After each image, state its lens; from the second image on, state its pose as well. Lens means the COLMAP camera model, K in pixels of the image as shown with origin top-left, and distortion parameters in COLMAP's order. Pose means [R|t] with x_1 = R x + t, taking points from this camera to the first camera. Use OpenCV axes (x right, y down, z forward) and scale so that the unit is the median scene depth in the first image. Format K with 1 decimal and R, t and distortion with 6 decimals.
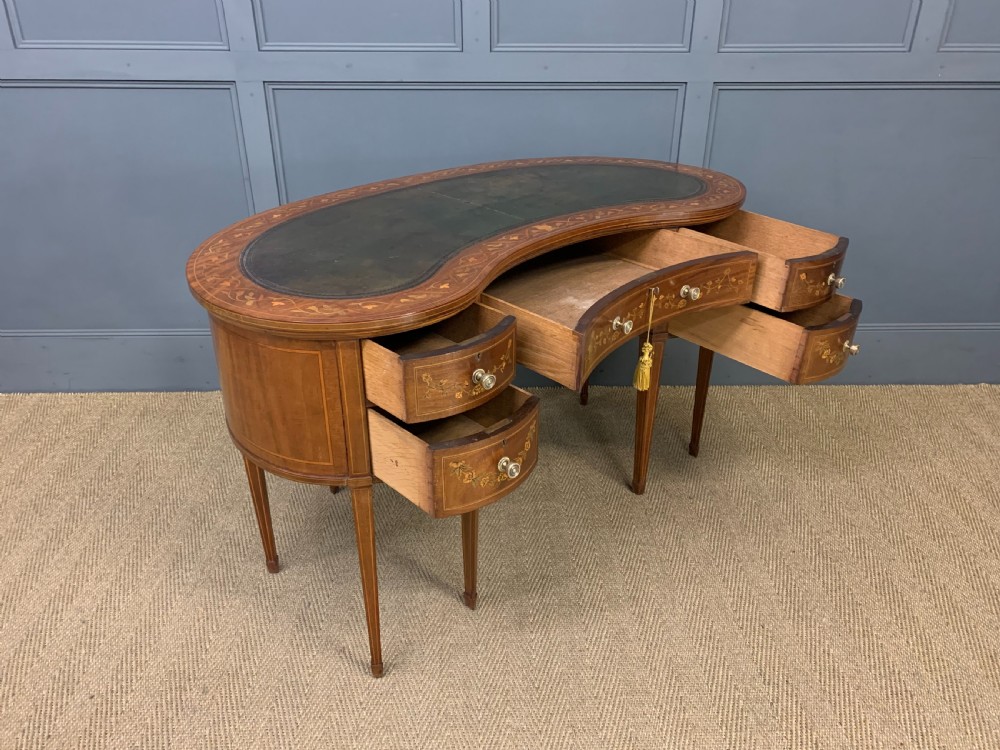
lens RADIAL K [[766.9, 0, 502.2], [0, 766.9, 375.3], [0, 0, 1]] dist [0.022583, -0.011478]
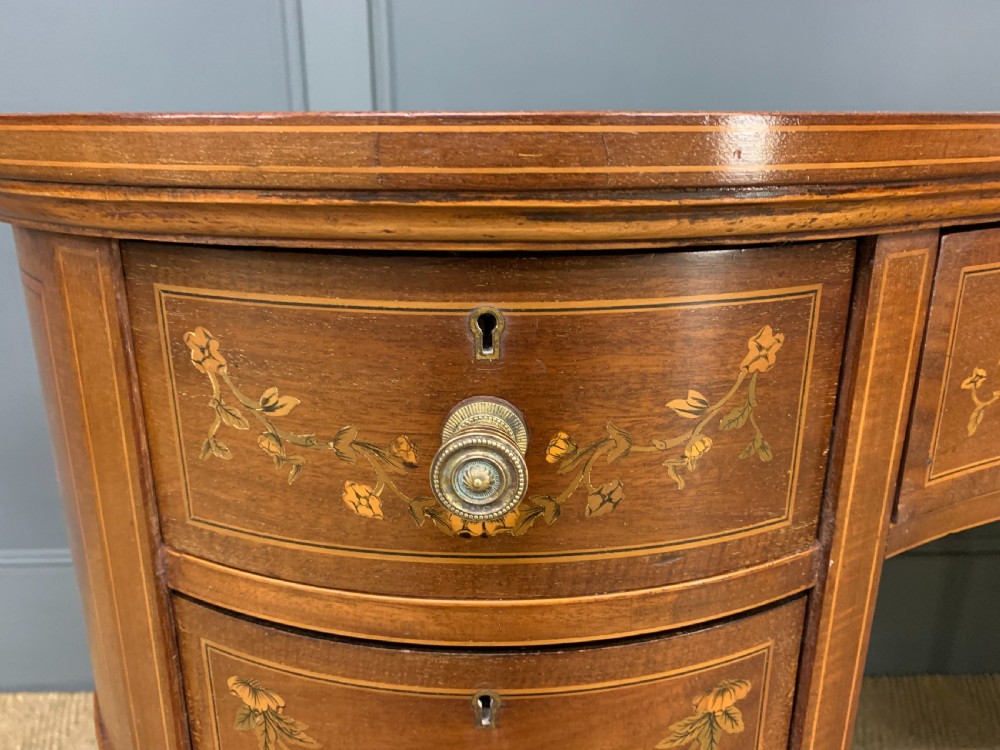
lens RADIAL K [[766.9, 0, 503.1], [0, 766.9, 360.7], [0, 0, 1]] dist [0.022583, -0.011478]
pose [[0.999908, -0.007367, -0.011422, -0.252615], [0.004998, 0.980792, -0.194994, -0.096754], [0.012639, 0.194919, 0.980738, 0.695804]]
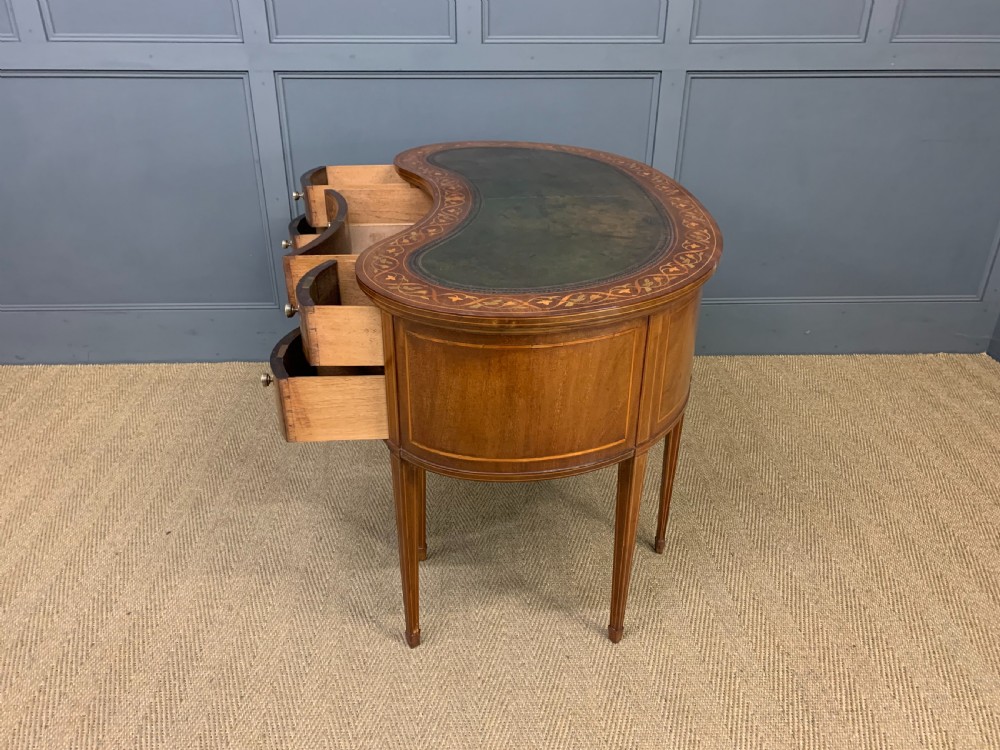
lens RADIAL K [[766.9, 0, 490.3], [0, 766.9, 369.5], [0, 0, 1]] dist [0.022583, -0.011478]
pose [[0.999982, -0.004513, 0.003919, -0.010299], [0.004584, 0.999823, -0.018259, 0.066751], [-0.003836, 0.018277, 0.999826, -0.089825]]
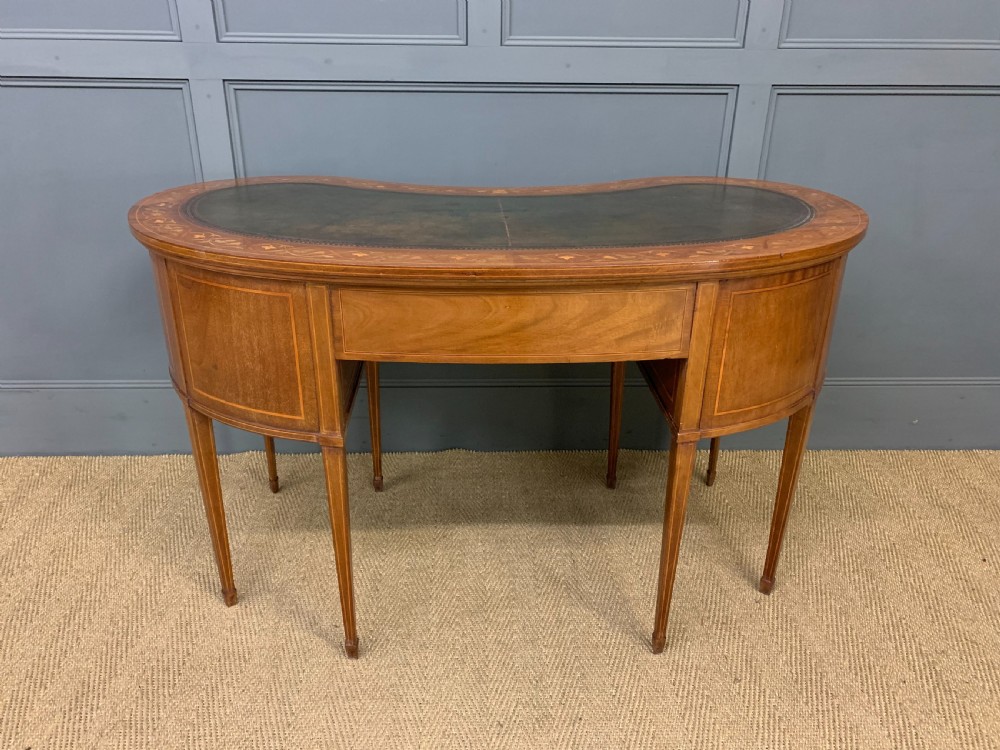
lens RADIAL K [[766.9, 0, 495.7], [0, 766.9, 372.5], [0, 0, 1]] dist [0.022583, -0.011478]
pose [[0.999984, 0.004142, 0.003757, -0.024019], [-0.003899, 0.998040, -0.062452, -0.022969], [-0.004009, 0.062437, 0.998041, 0.215927]]
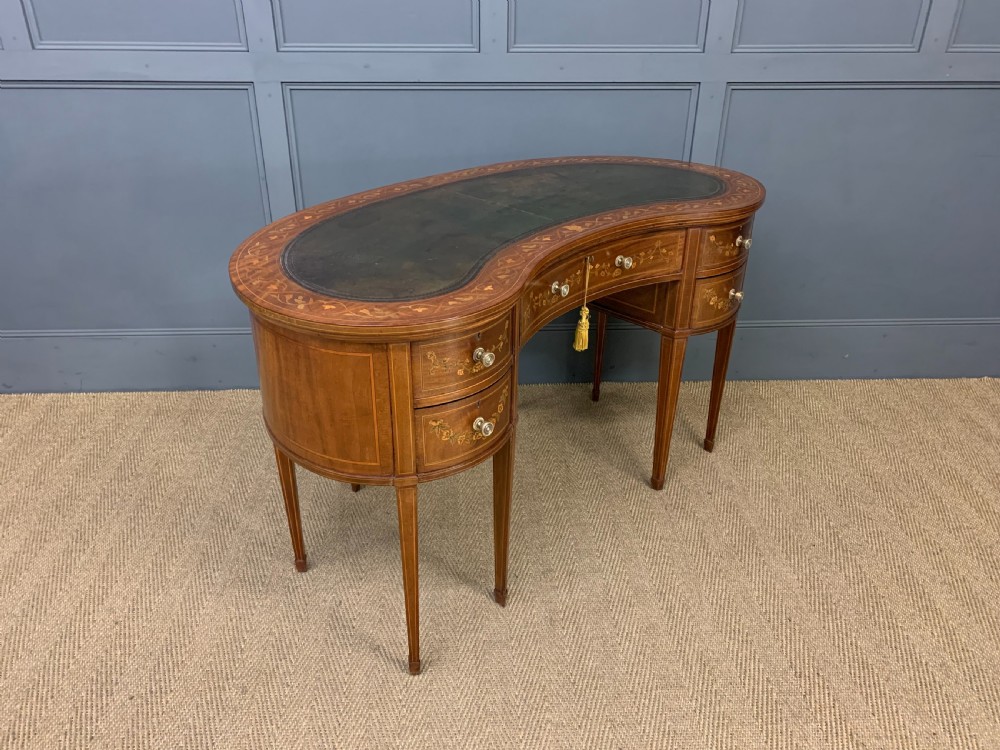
lens RADIAL K [[766.9, 0, 492.3], [0, 766.9, 368.3], [0, 0, 1]] dist [0.022583, -0.011478]
pose [[0.999847, -0.006671, 0.016139, -0.057345], [0.006676, 0.999978, -0.000210, -0.006693], [-0.016138, 0.000317, 0.999870, -0.008667]]
